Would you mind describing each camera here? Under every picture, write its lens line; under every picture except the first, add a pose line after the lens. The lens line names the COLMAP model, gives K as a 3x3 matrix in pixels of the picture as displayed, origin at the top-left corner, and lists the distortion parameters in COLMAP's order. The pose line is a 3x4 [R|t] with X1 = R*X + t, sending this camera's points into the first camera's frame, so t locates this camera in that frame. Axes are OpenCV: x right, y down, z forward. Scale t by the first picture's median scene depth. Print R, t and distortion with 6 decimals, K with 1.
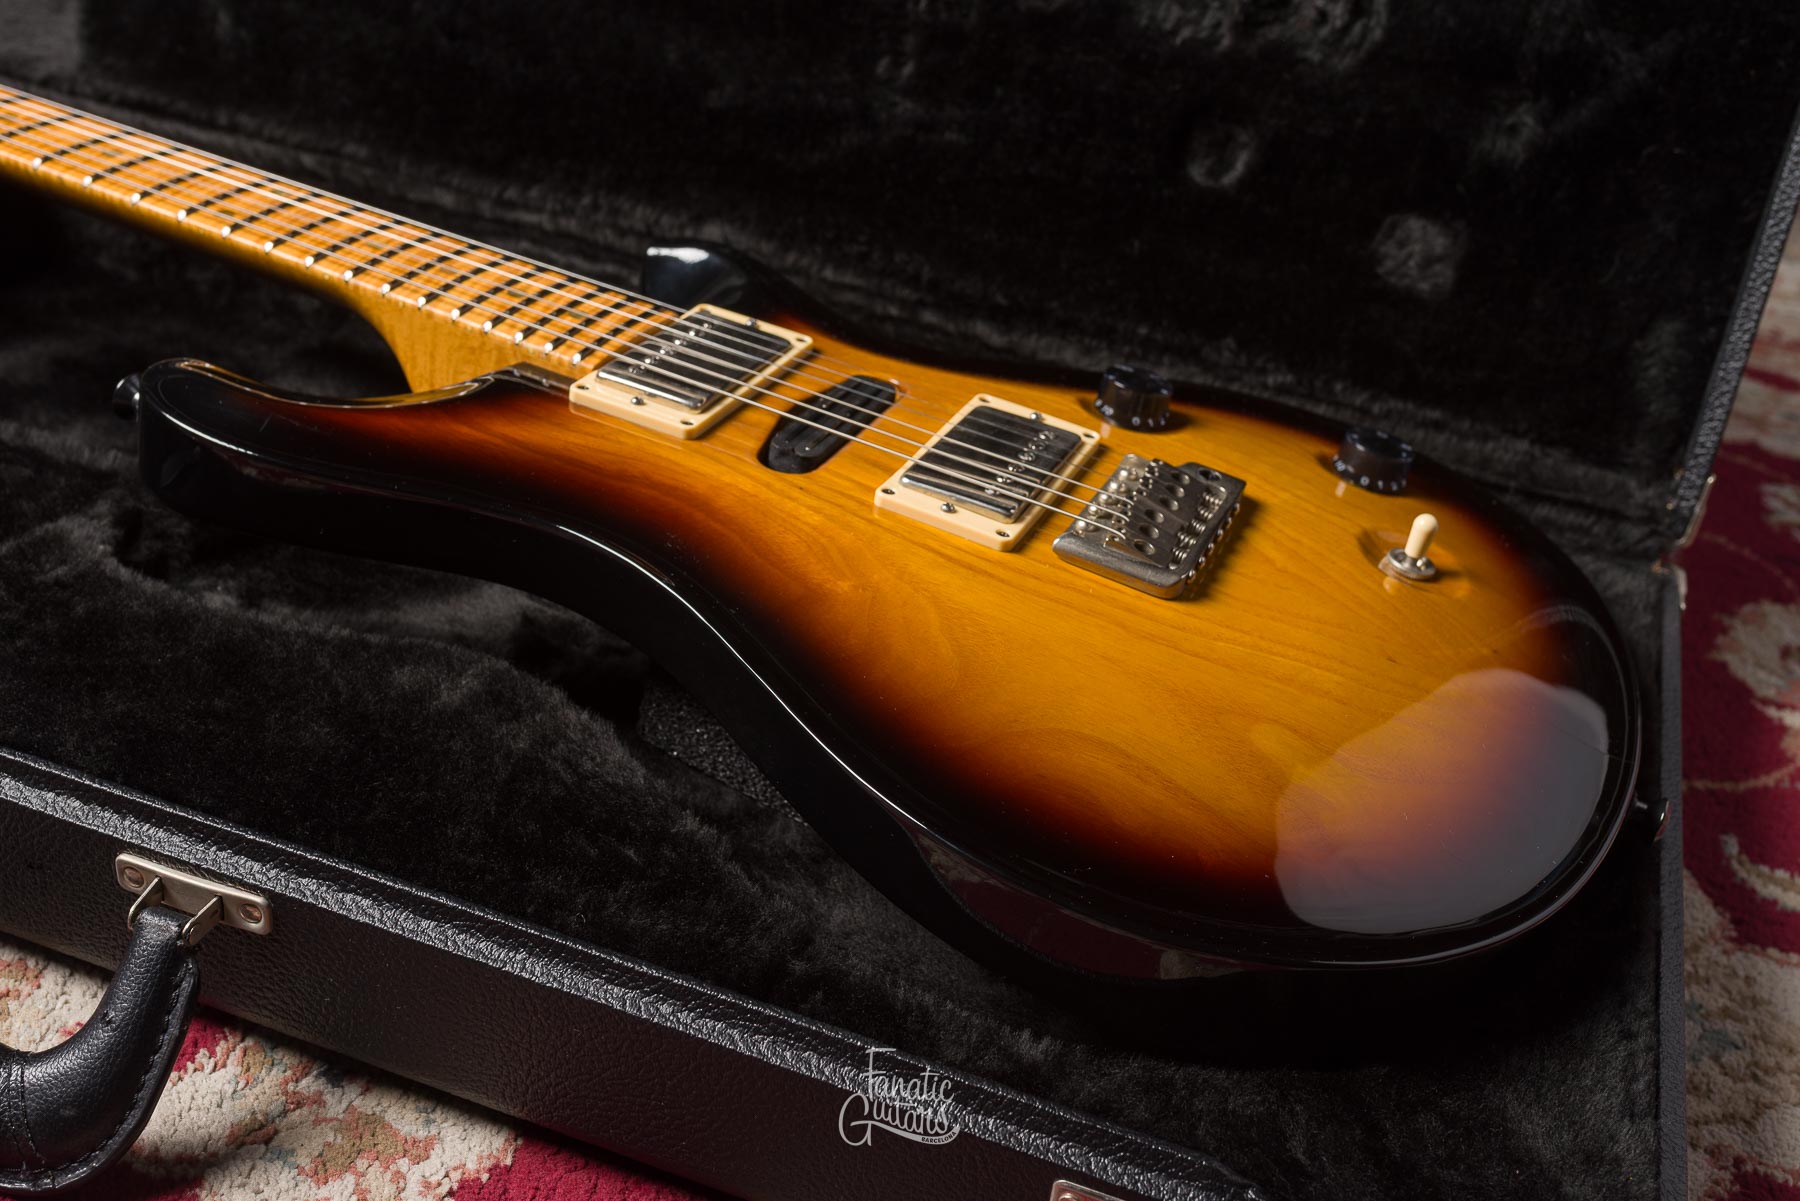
lens RADIAL K [[1994.6, 0, 912.0], [0, 1994.6, 574.0], [0, 0, 1]] dist [0.001233, 0.000000]
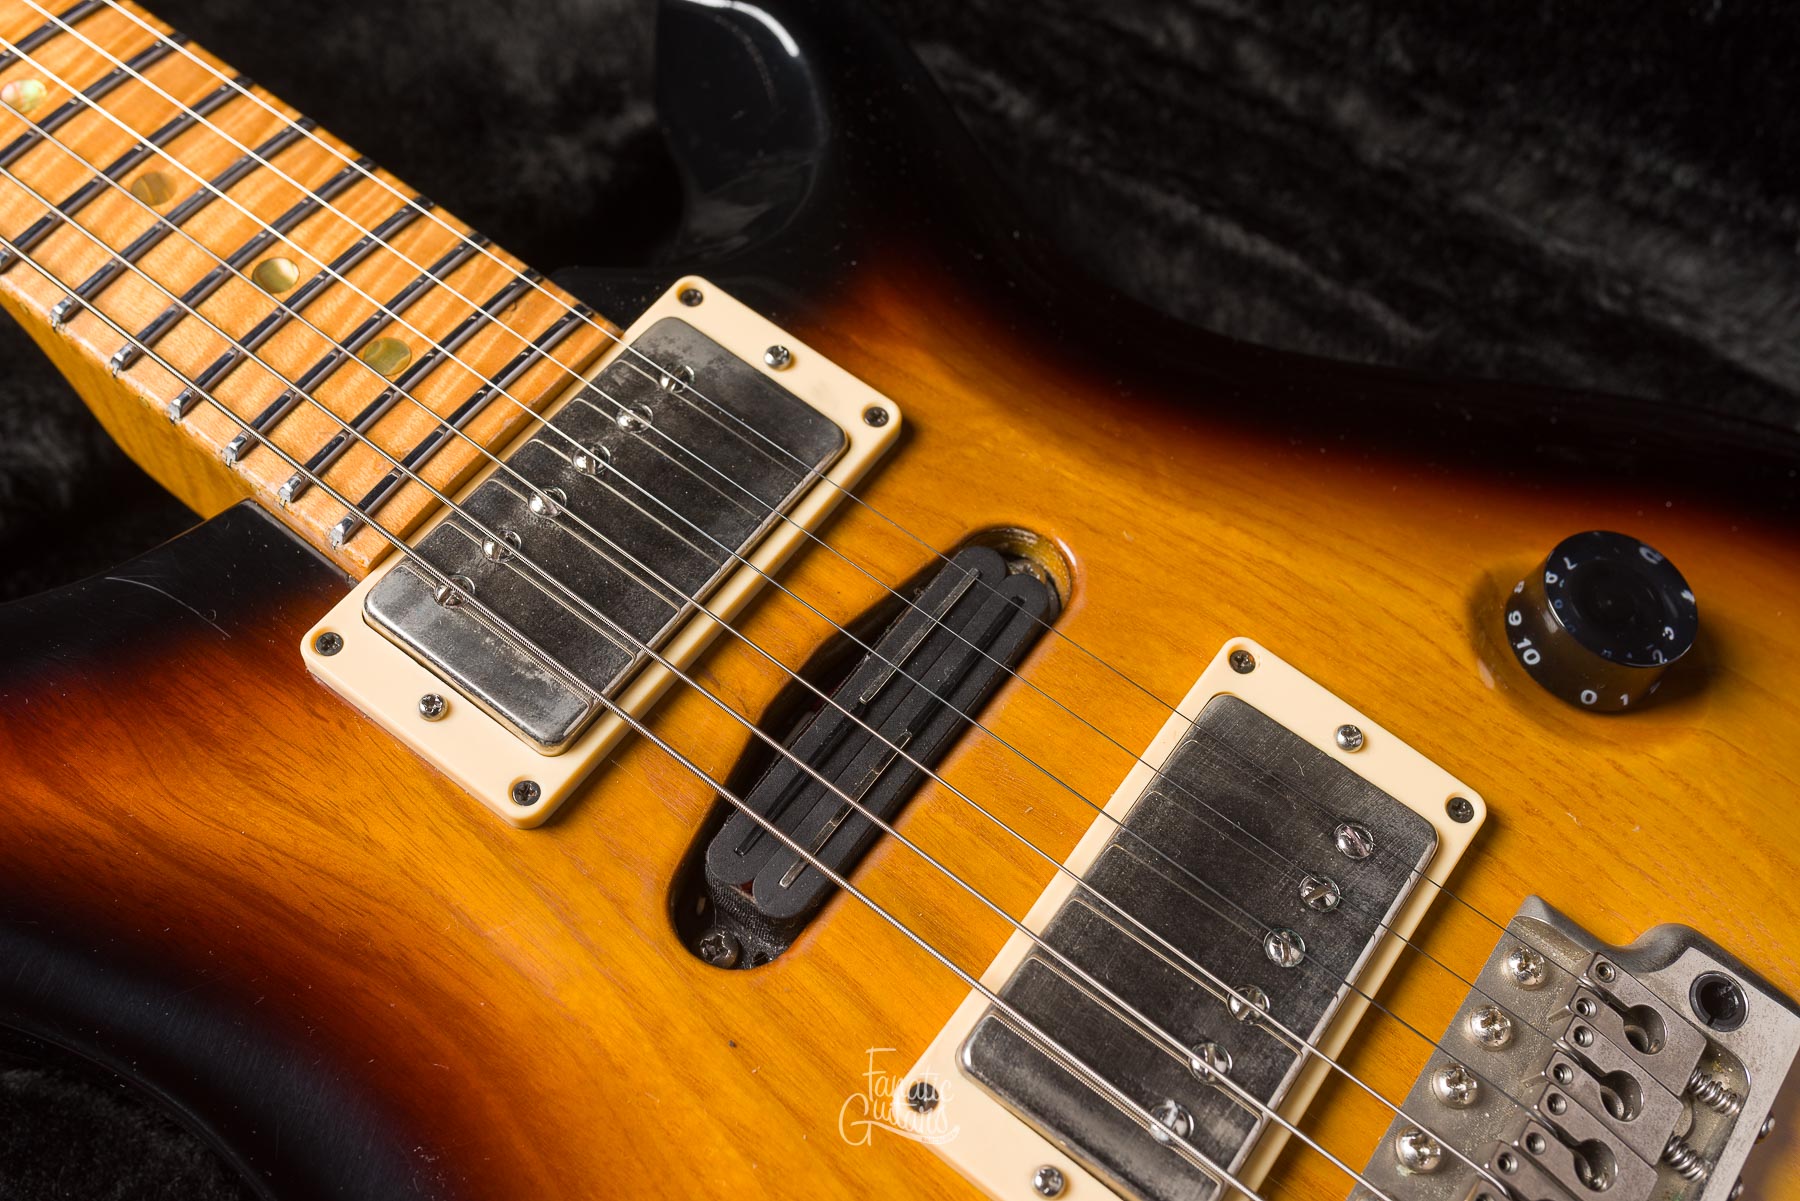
lens RADIAL K [[1811.3, 0, 896.0], [0, 1811.3, 620.8], [0, 0, 1]] dist [0.004142, 0.000000]
pose [[0.970014, 0.164373, -0.179036, 0.033444], [-0.050925, 0.857731, 0.511570, -0.307459], [0.237653, -0.487113, 0.840382, 0.664734]]
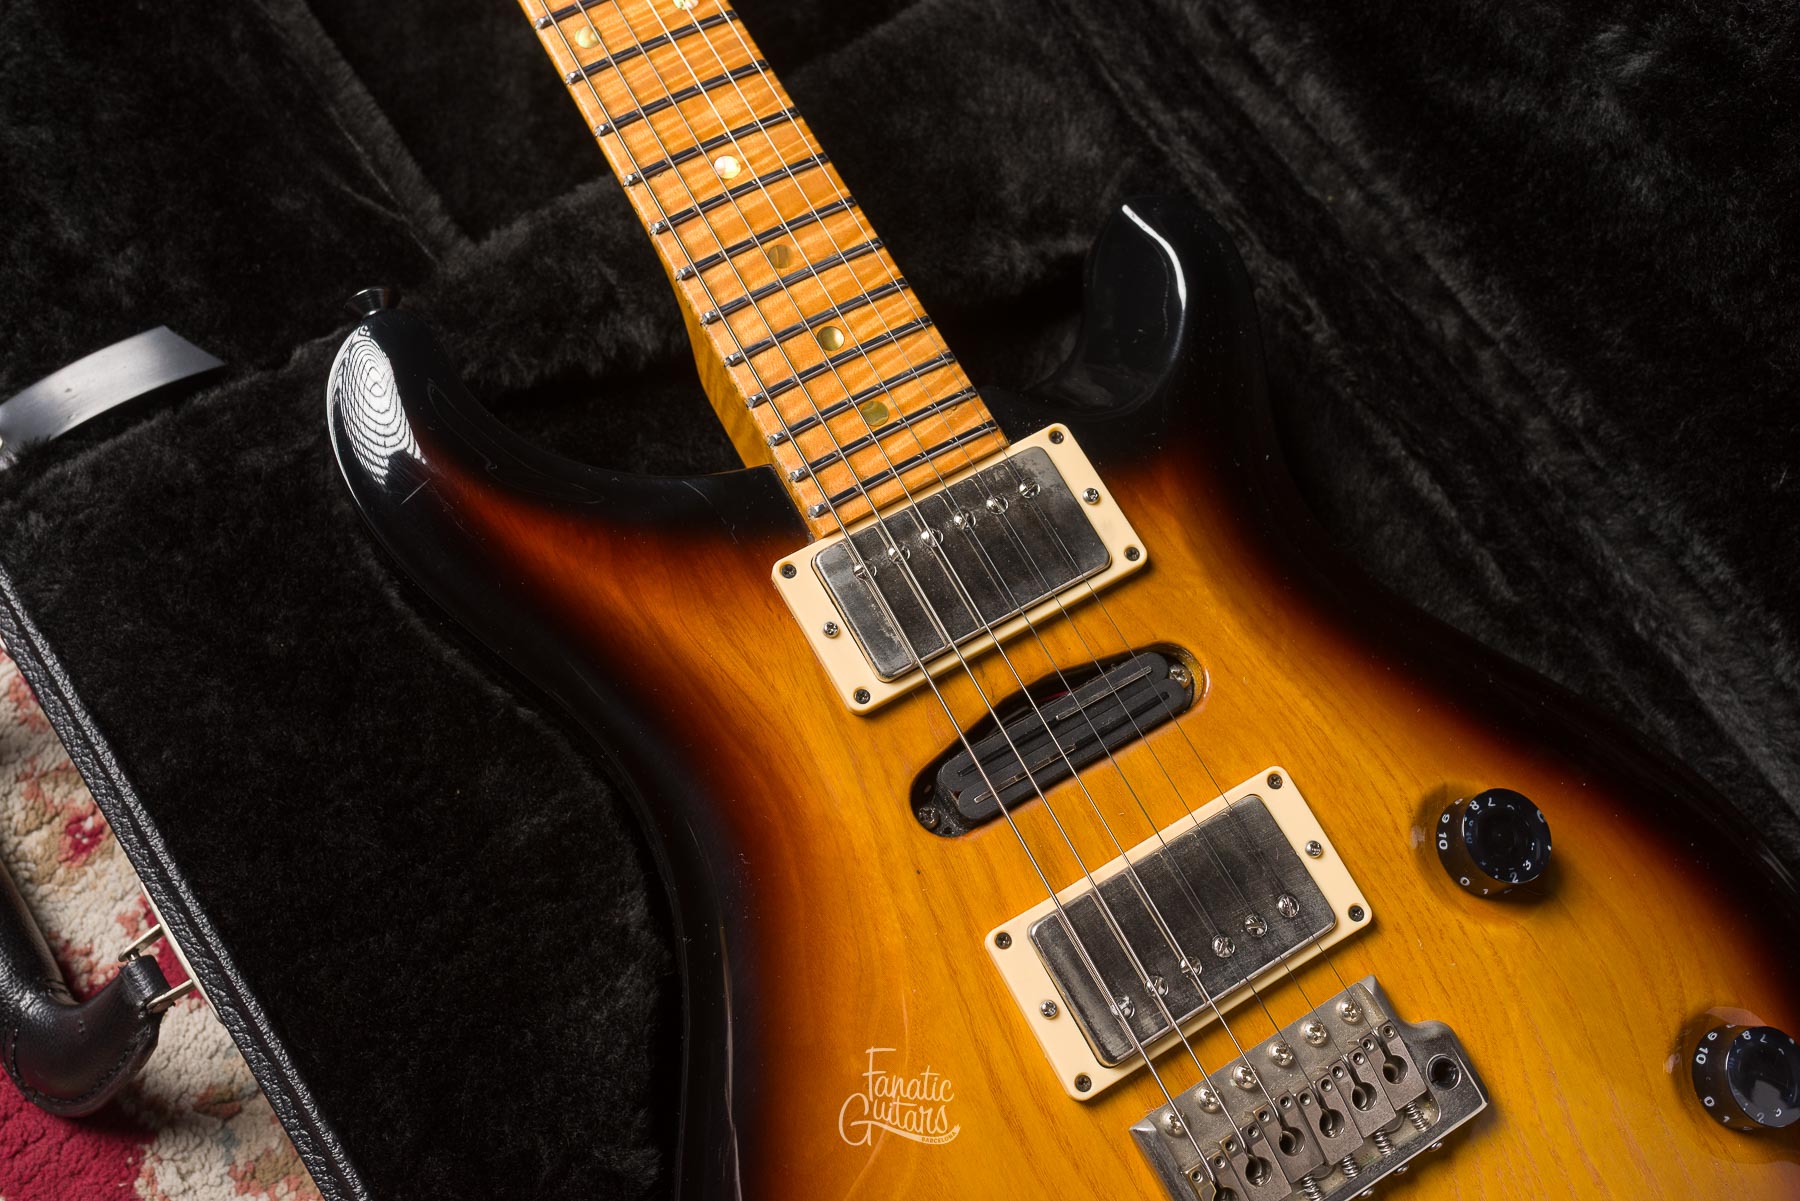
lens RADIAL K [[1811.3, 0, 892.2], [0, 1811.3, 595.5], [0, 0, 1]] dist [0.004142, 0.000000]
pose [[0.805316, 0.540646, -0.243246, 0.050162], [-0.297226, 0.723208, 0.623399, -0.537841], [0.512956, -0.429734, 0.743105, 0.460540]]
